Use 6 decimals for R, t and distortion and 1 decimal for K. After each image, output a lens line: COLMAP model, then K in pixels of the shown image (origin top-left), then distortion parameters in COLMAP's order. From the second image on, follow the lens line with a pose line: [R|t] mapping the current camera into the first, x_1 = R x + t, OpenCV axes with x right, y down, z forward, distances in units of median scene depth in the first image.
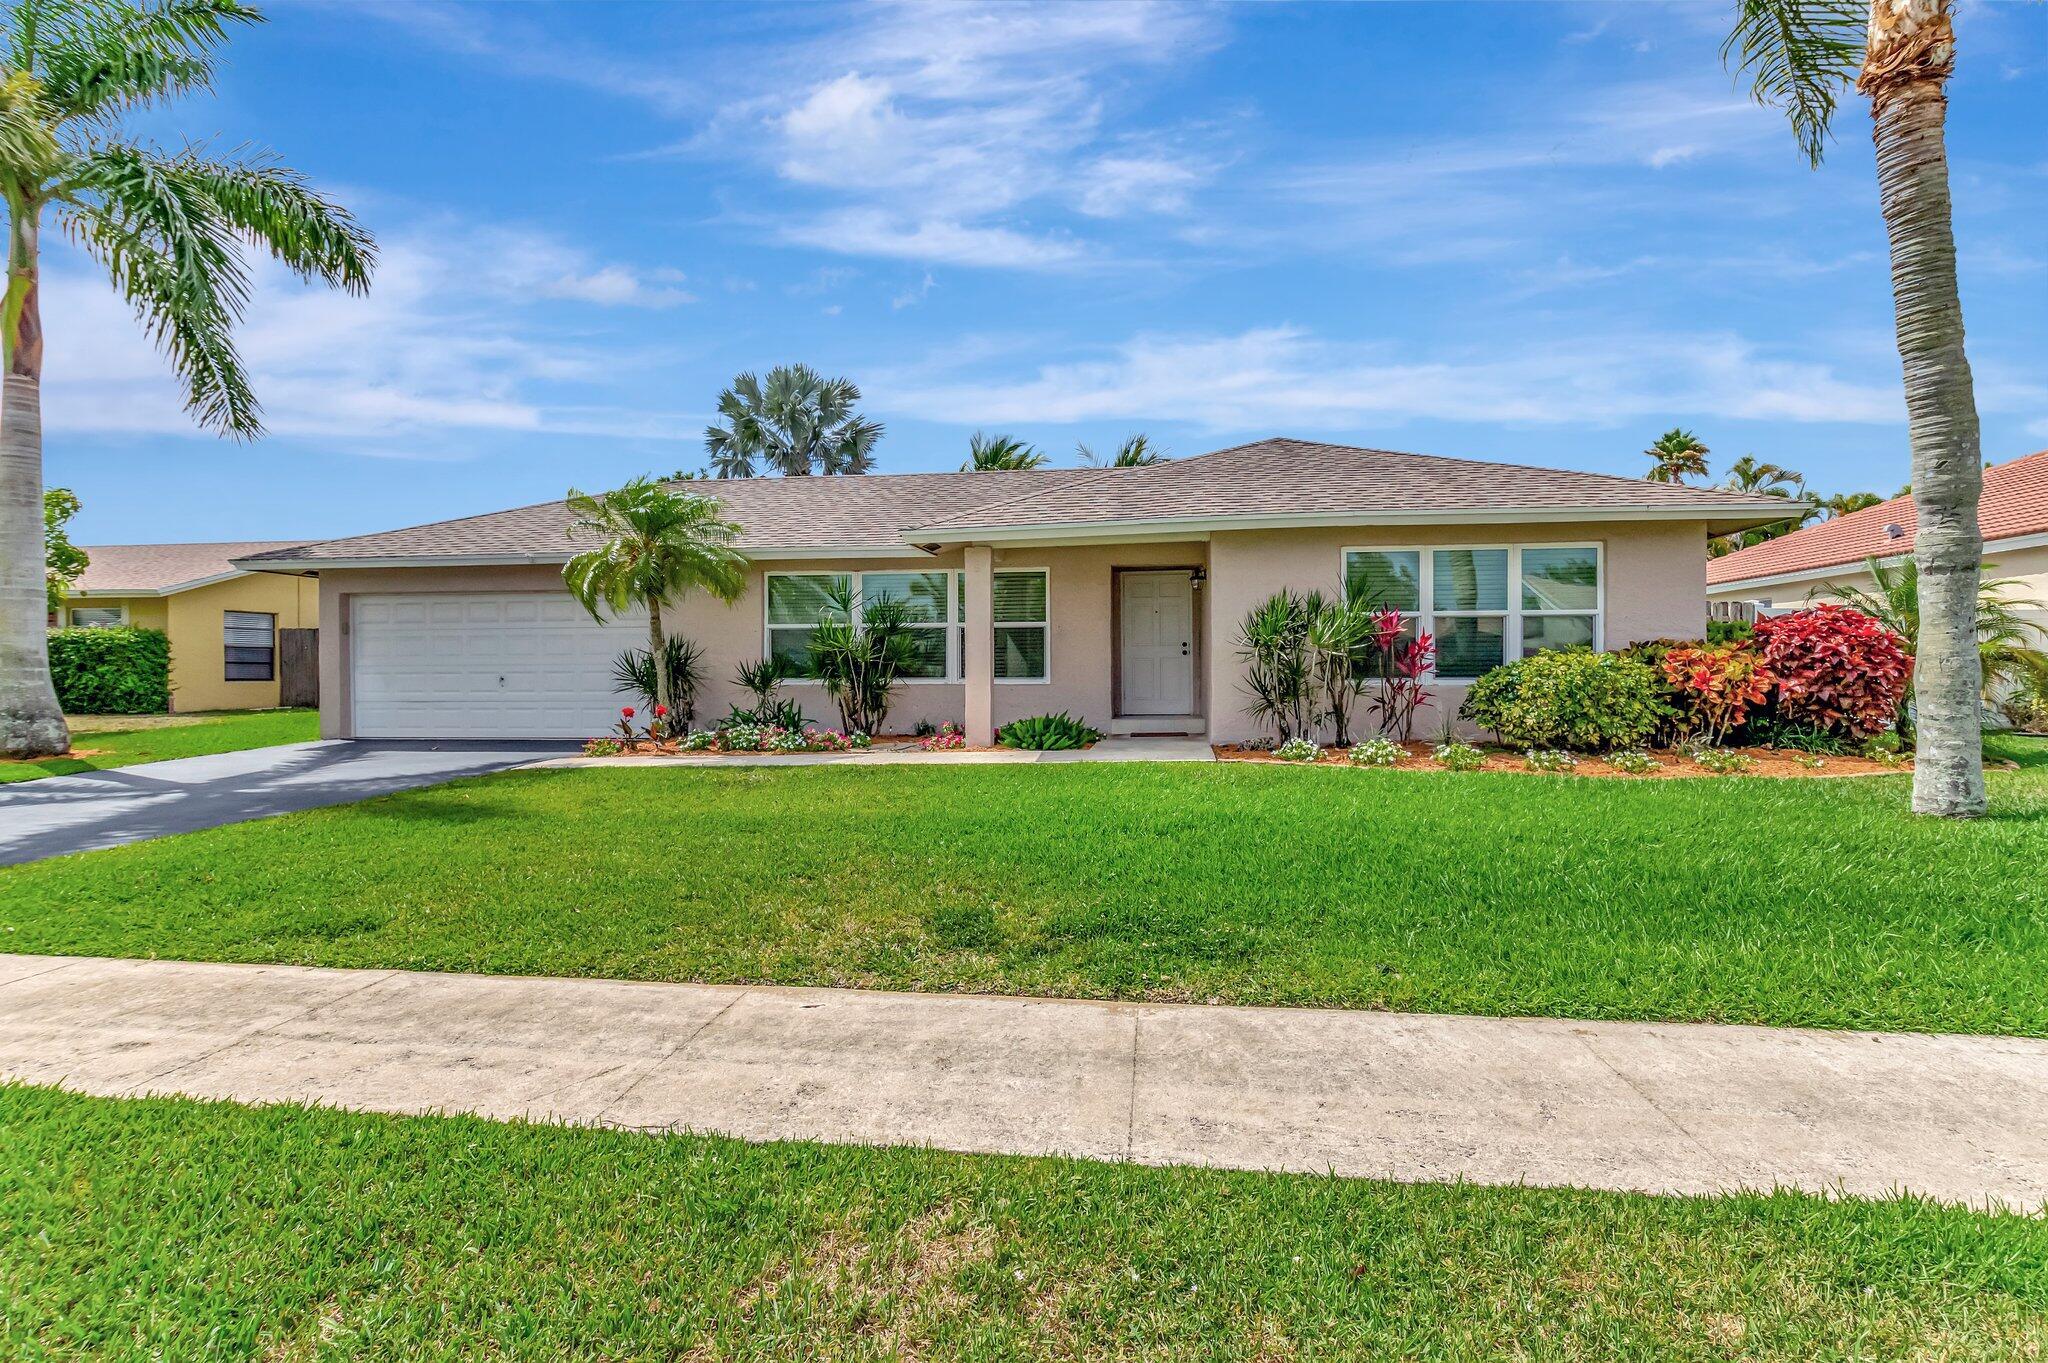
lens RADIAL K [[905.0, 0, 1061.6], [0, 905.0, 676.2], [0, 0, 1]] dist [-0.001299, 0.001217]
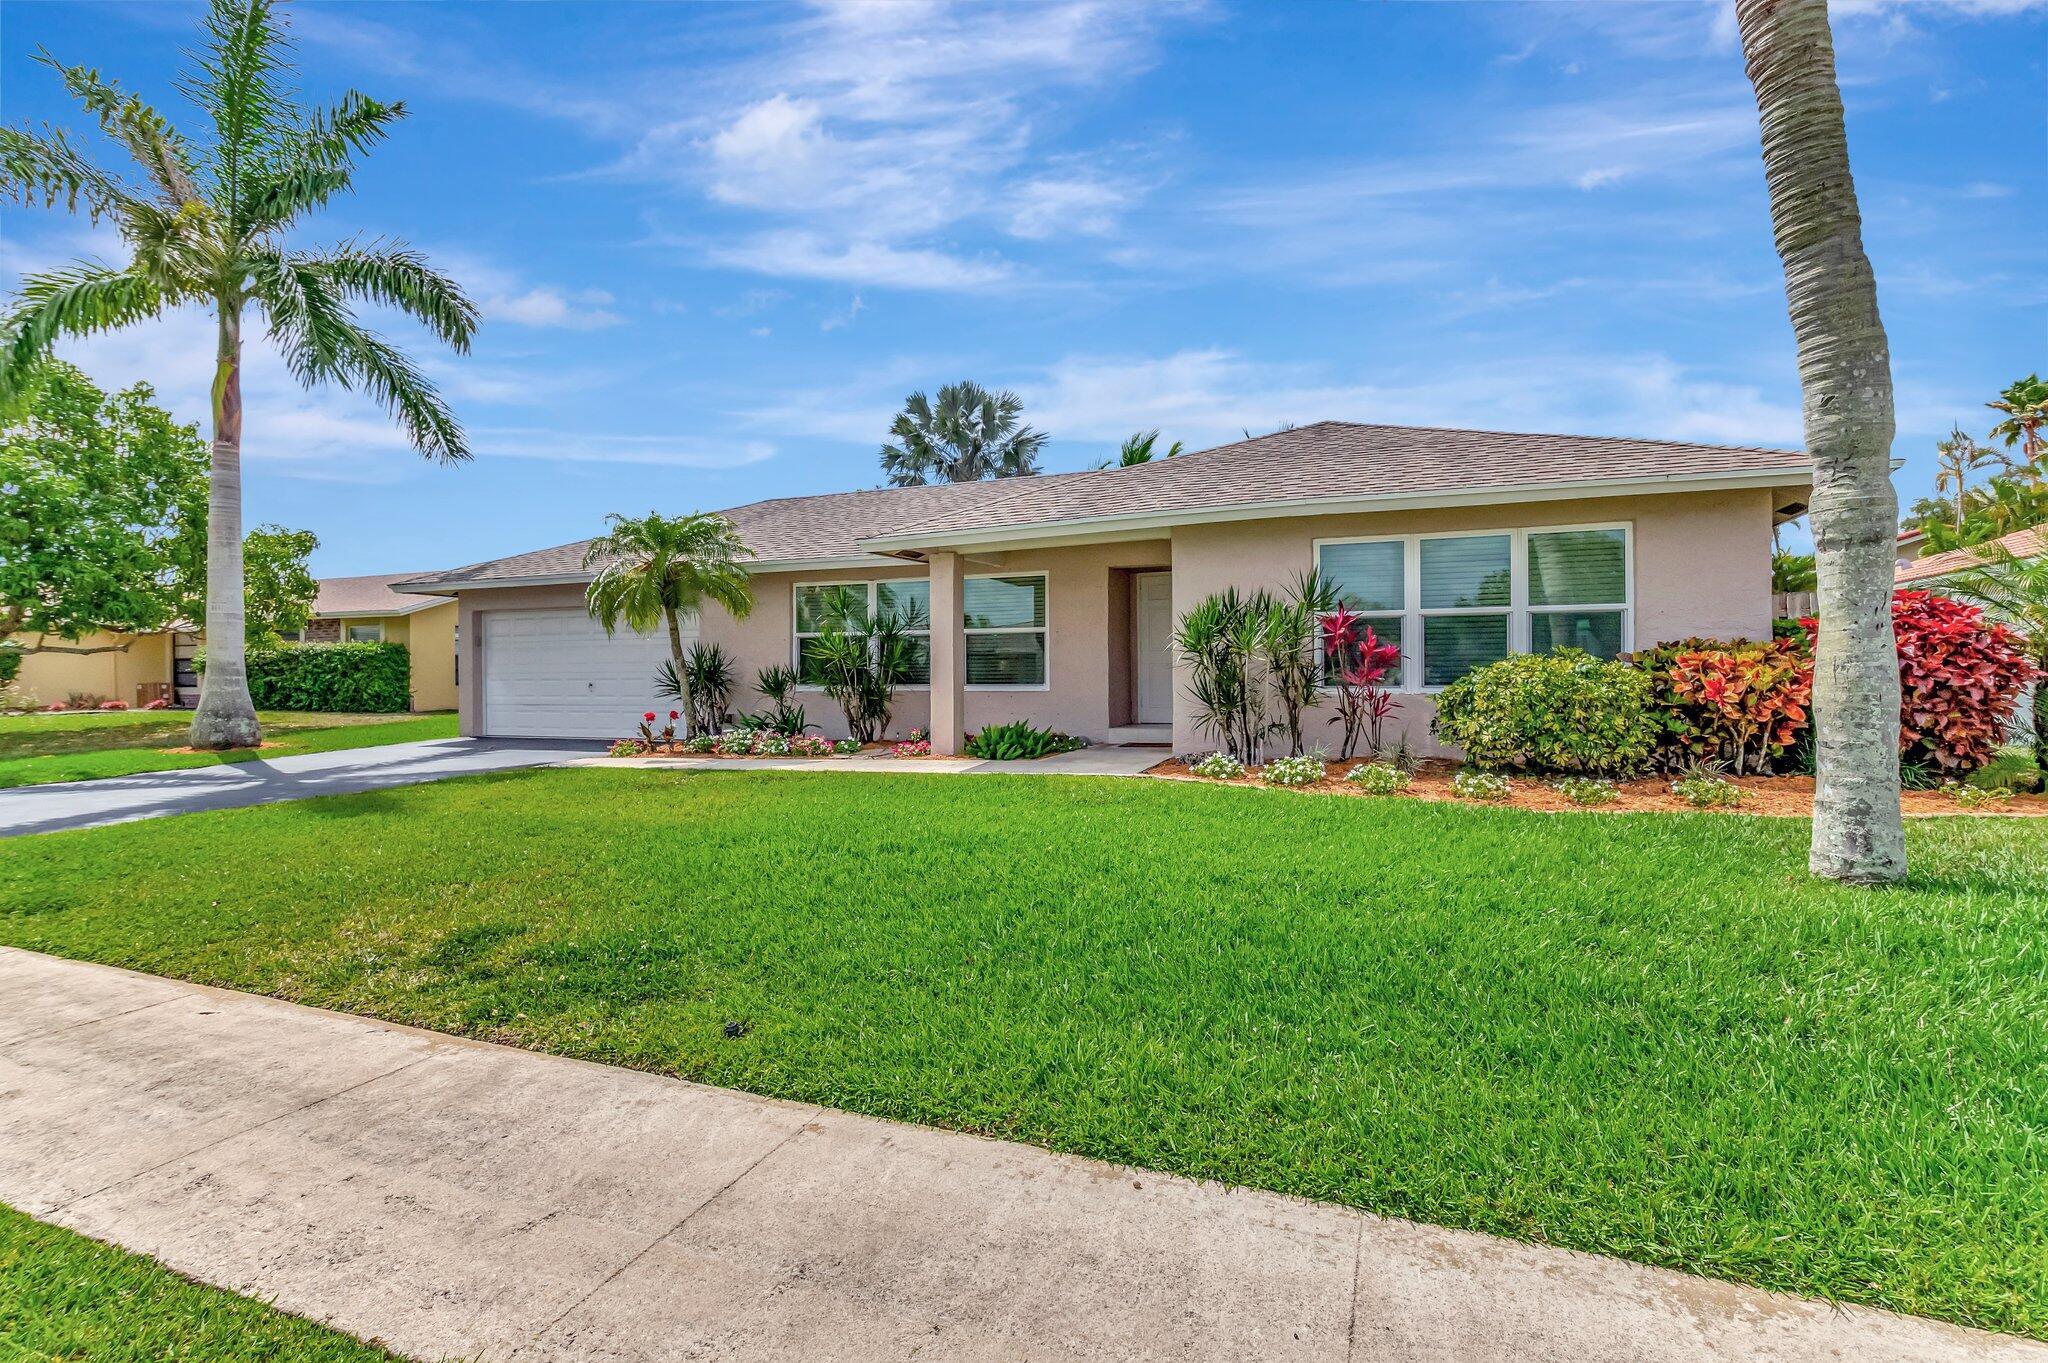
lens RADIAL K [[905.0, 0, 1061.6], [0, 905.0, 676.2], [0, 0, 1]] dist [-0.001299, 0.001217]
pose [[0.971132, -0.001550, -0.238537, 0.271106], [0.000668, 0.999993, -0.003779, -0.003975], [0.238541, 0.003511, 0.971126, 0.068690]]
